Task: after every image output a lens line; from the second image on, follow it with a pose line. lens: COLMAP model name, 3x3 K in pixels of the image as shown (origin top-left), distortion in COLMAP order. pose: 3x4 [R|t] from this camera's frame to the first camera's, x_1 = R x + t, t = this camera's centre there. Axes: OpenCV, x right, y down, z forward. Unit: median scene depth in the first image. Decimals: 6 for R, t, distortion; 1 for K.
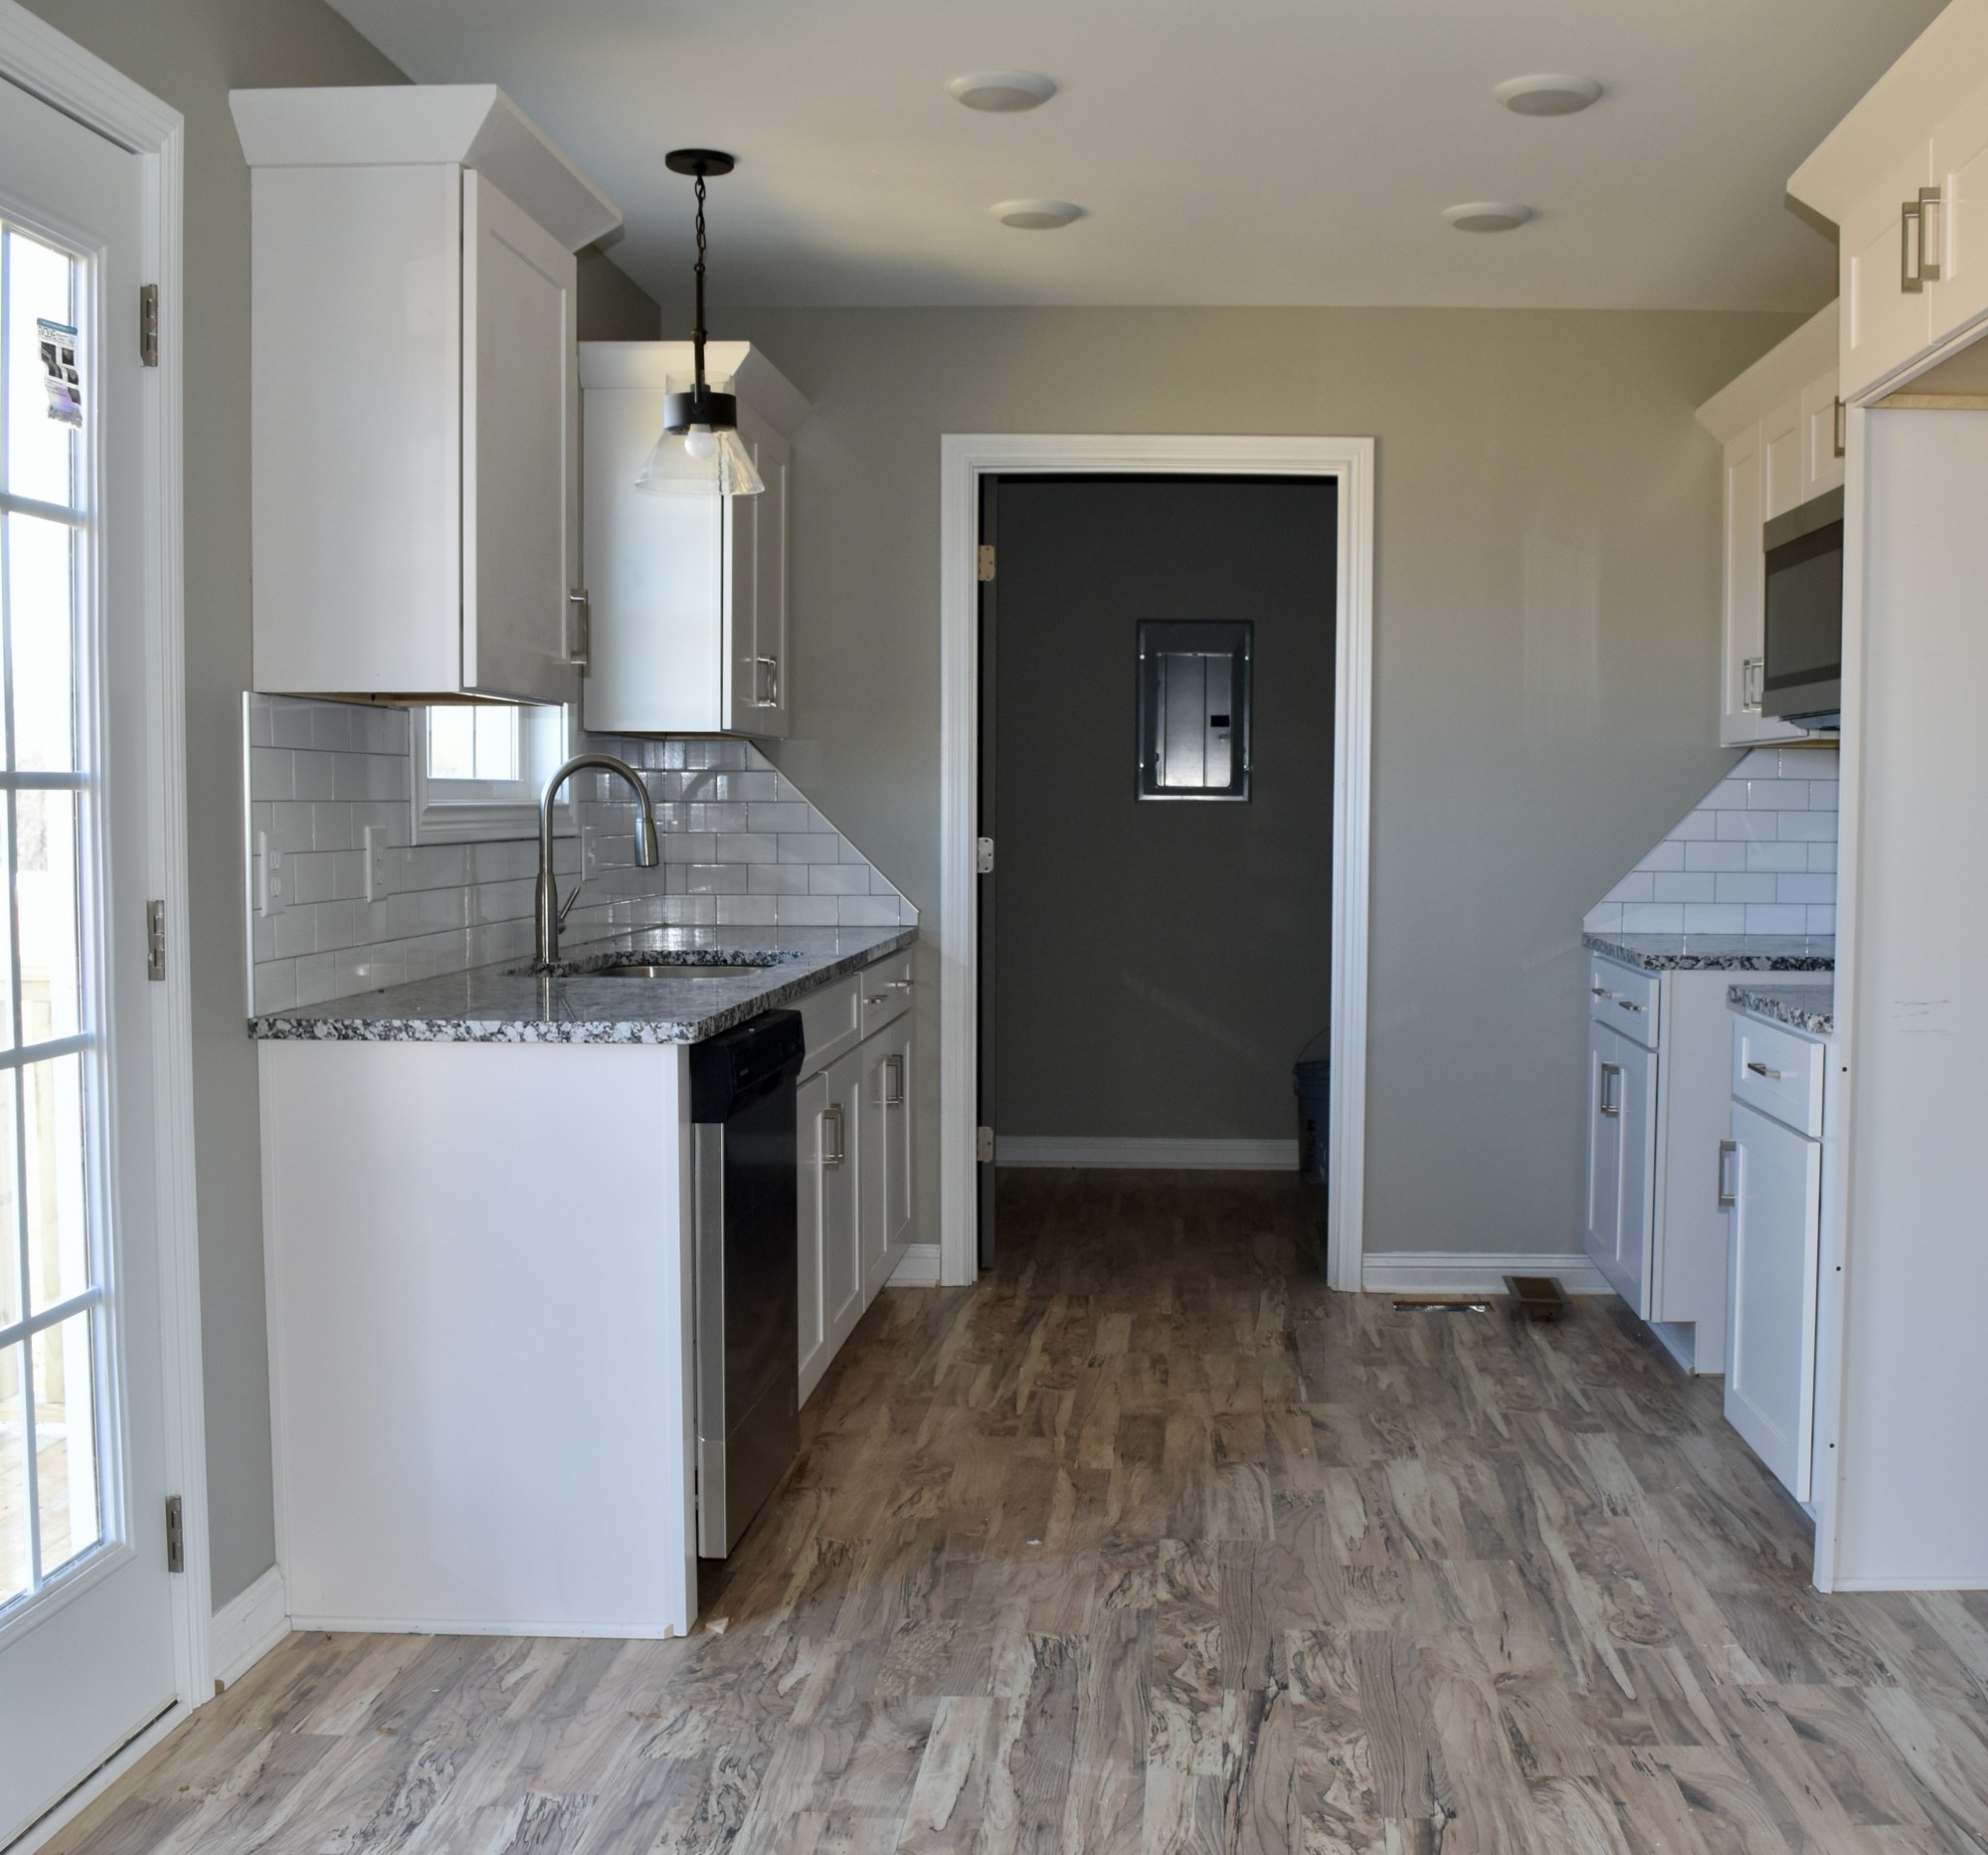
lens RADIAL K [[2469.3, 0, 999.8], [0, 2469.3, 919.9], [0, 0, 1]] dist [0.100234, 0.000000]
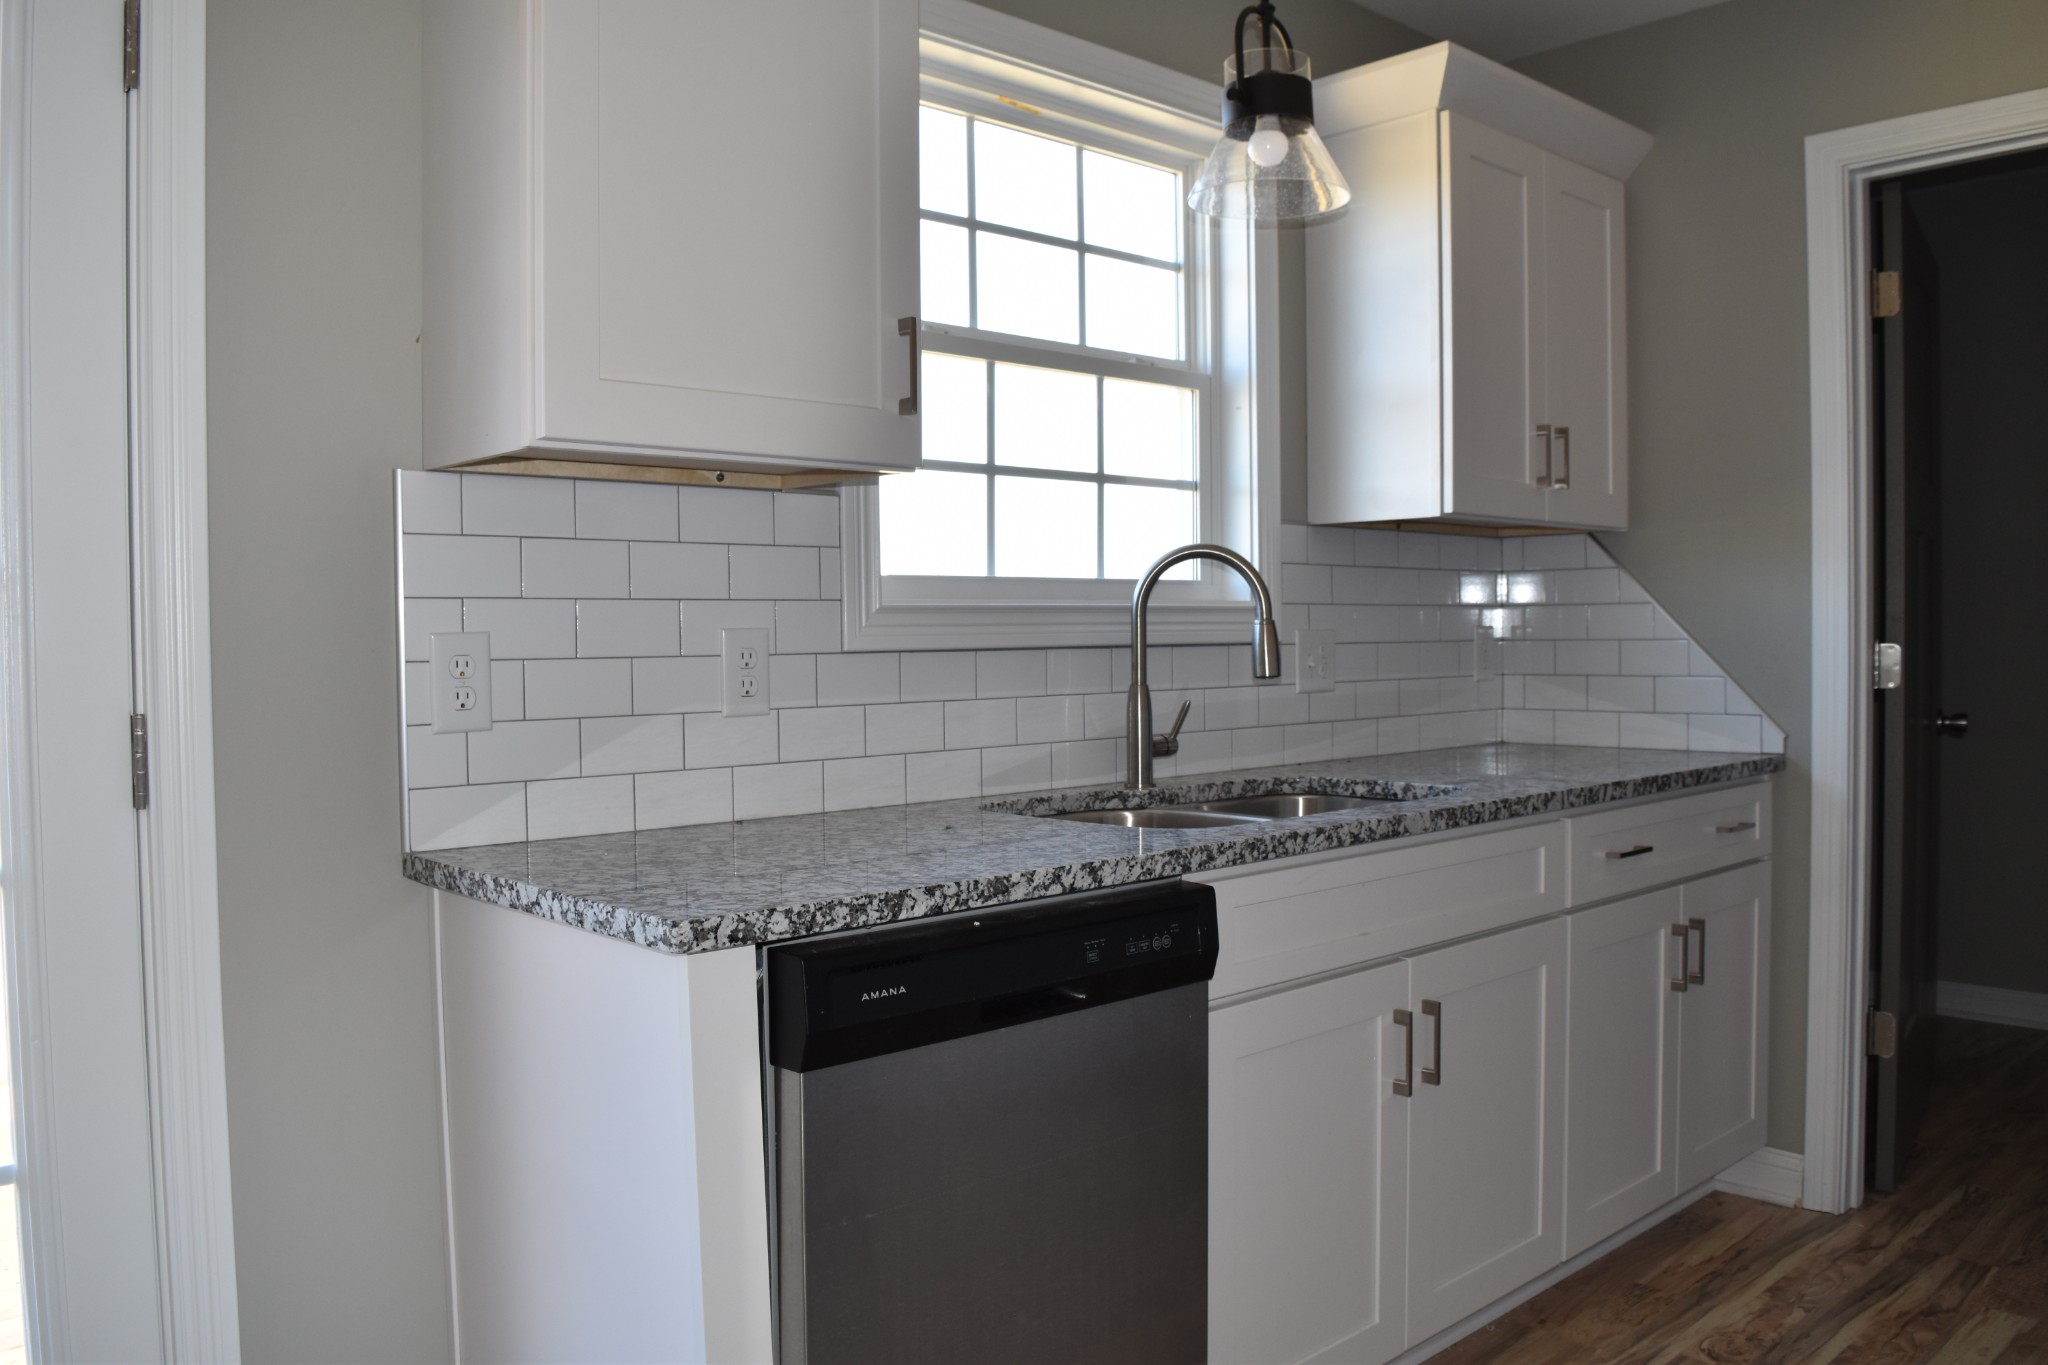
lens RADIAL K [[1624.1, 0, 1021.3], [0, 1624.1, 692.0], [0, 0, 1]] dist [-0.048657, 0.000363]
pose [[0.741134, 0.013668, -0.671218, 0.155788], [-0.021433, 0.999765, -0.003307, -0.012757], [0.671015, 0.016837, 0.741252, 0.523595]]
